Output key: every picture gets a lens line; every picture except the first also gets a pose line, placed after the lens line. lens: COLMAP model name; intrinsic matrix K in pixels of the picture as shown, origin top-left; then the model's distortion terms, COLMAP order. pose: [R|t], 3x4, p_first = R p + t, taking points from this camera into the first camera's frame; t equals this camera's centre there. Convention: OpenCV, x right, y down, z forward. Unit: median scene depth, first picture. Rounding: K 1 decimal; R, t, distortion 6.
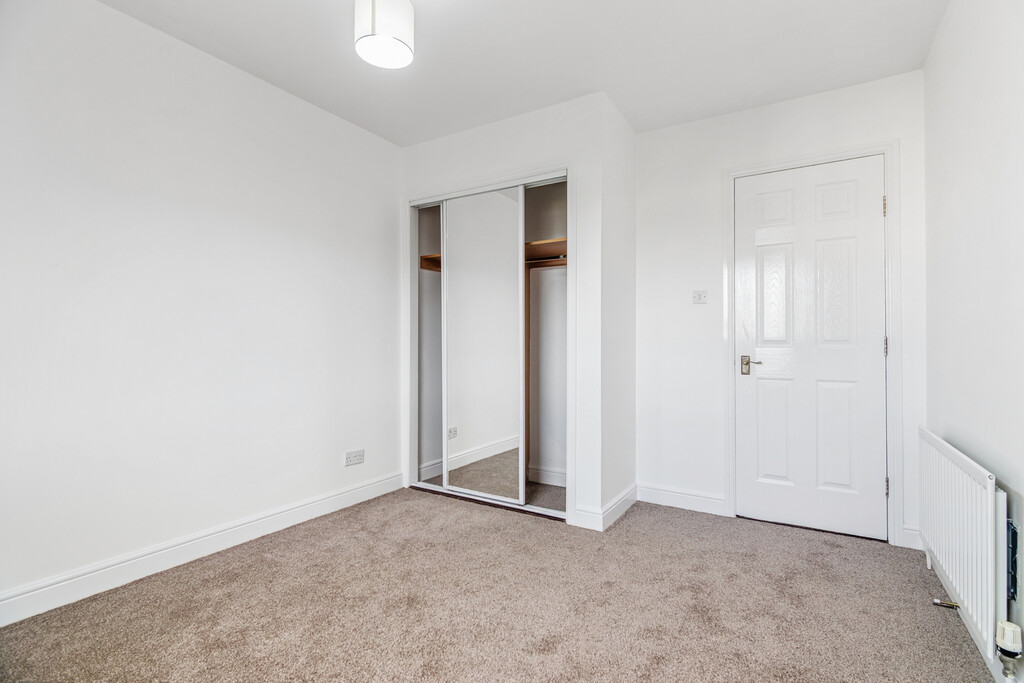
lens RADIAL K [[480.8, 0, 520.8], [0, 480.8, 339.7], [0, 0, 1]] dist [0.007713, -0.007902]
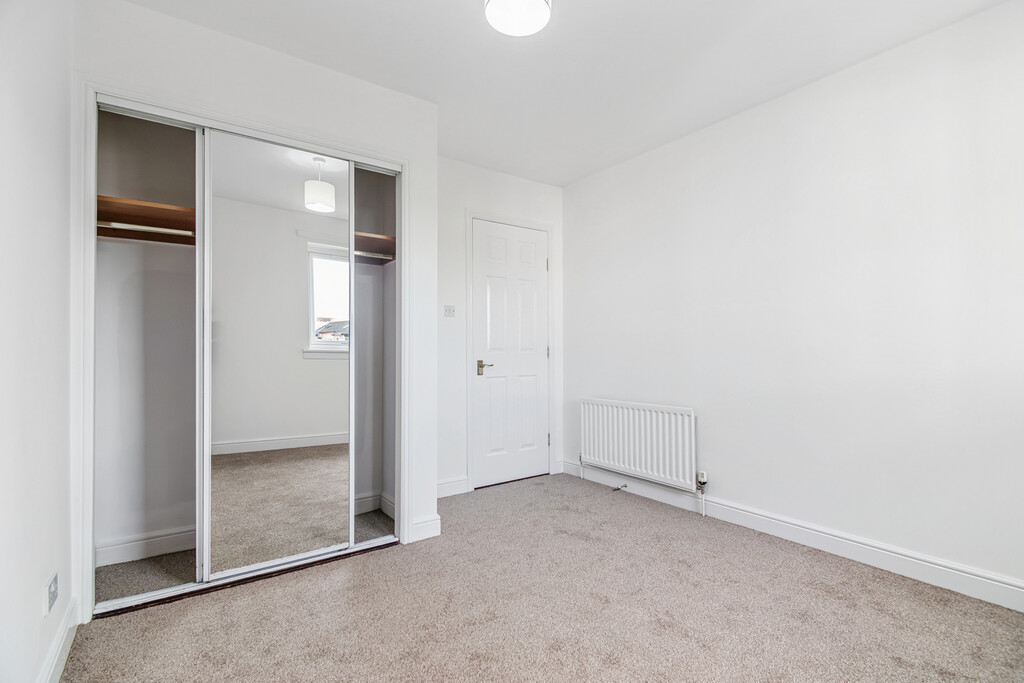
lens RADIAL K [[480.8, 0, 514.6], [0, 480.8, 342.8], [0, 0, 1]] dist [0.007713, -0.007902]
pose [[0.376683, 0.011707, 0.926268, -0.693978], [-0.001909, 0.999928, -0.011862, 0.002459], [-0.926340, 0.002701, 0.376678, 0.448086]]
